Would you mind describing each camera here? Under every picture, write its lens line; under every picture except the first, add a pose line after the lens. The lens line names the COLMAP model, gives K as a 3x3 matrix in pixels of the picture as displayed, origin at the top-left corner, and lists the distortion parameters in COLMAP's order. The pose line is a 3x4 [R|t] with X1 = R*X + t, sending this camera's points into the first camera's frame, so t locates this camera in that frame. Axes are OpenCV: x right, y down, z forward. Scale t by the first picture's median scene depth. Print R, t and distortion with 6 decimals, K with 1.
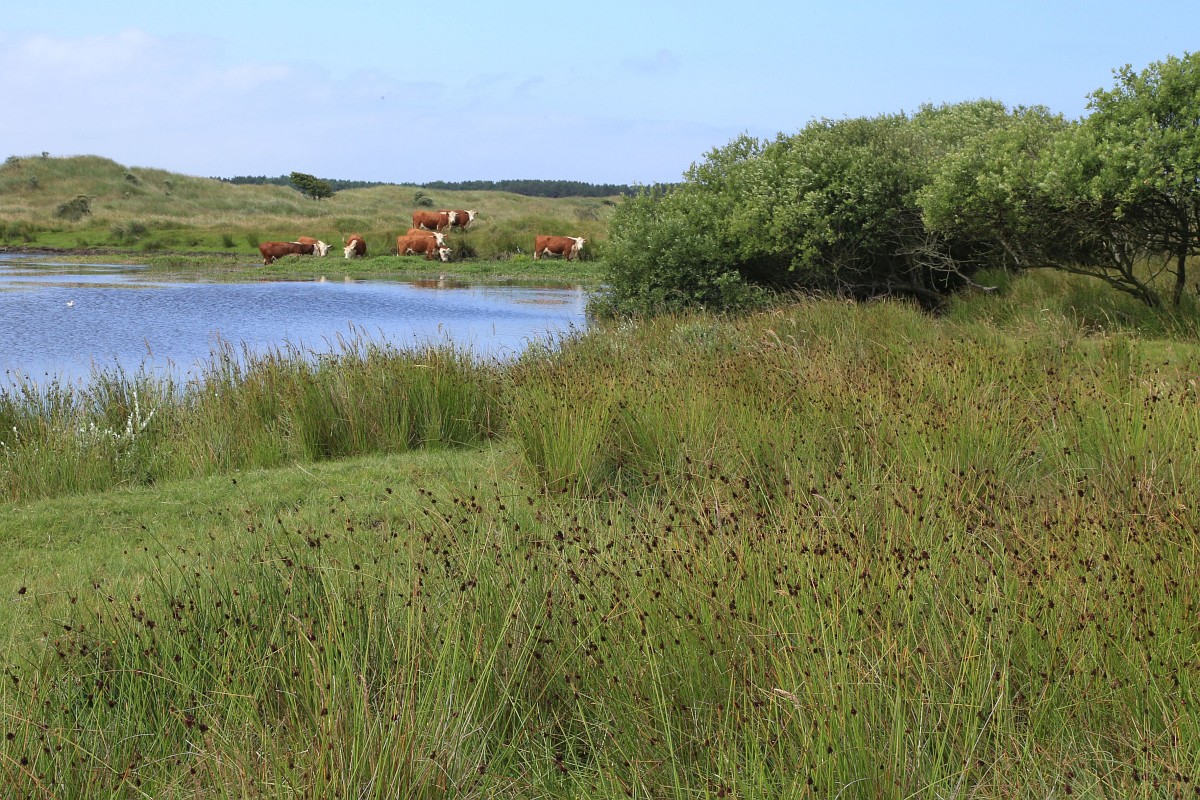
lens RADIAL K [[2054.2, 0, 600.8], [0, 2054.2, 398.7], [0, 0, 1]] dist [0.270852, 0.000000]
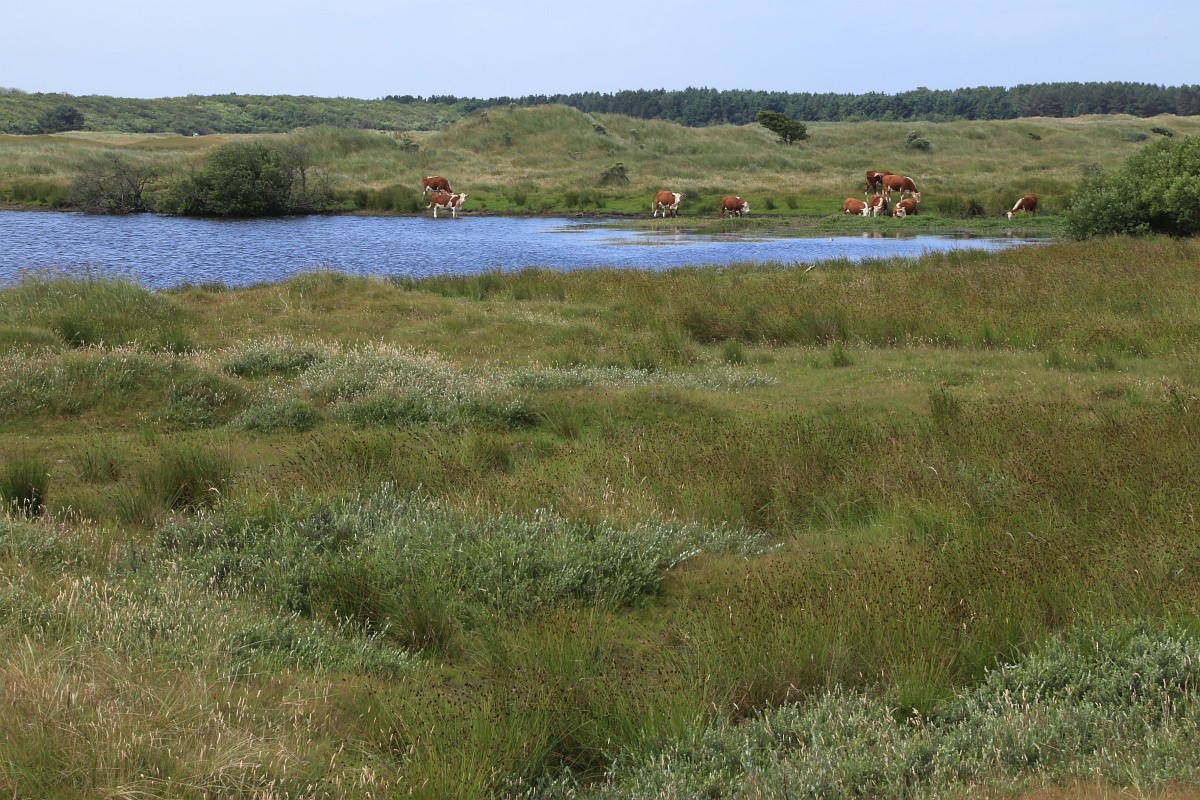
lens RADIAL K [[3343.3, 0, 602.8], [0, 3343.3, 401.8], [0, 0, 1]] dist [0.639816, 0.000000]
pose [[0.985513, 0.000145, -0.169598, 0.051206], [-0.001764, 0.999954, -0.009396, 0.056382], [0.169589, 0.009559, 0.985469, -0.925944]]
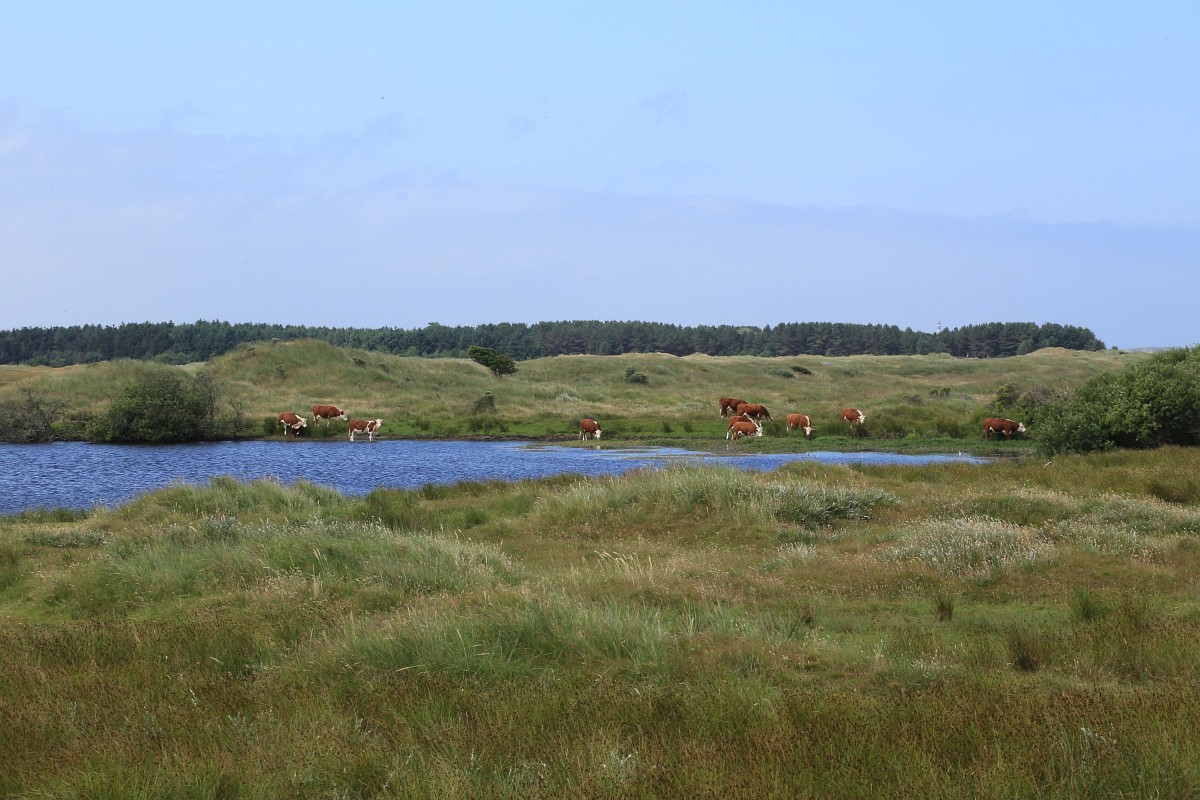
lens RADIAL K [[3629.3, 0, 612.8], [0, 3629.3, 360.5], [0, 0, 1]] dist [0.977429, 0.000000]
pose [[0.999901, -0.012758, -0.005963, -0.209293], [0.012165, 0.995816, -0.090568, 0.095393], [0.007093, 0.090487, 0.995872, -1.377523]]
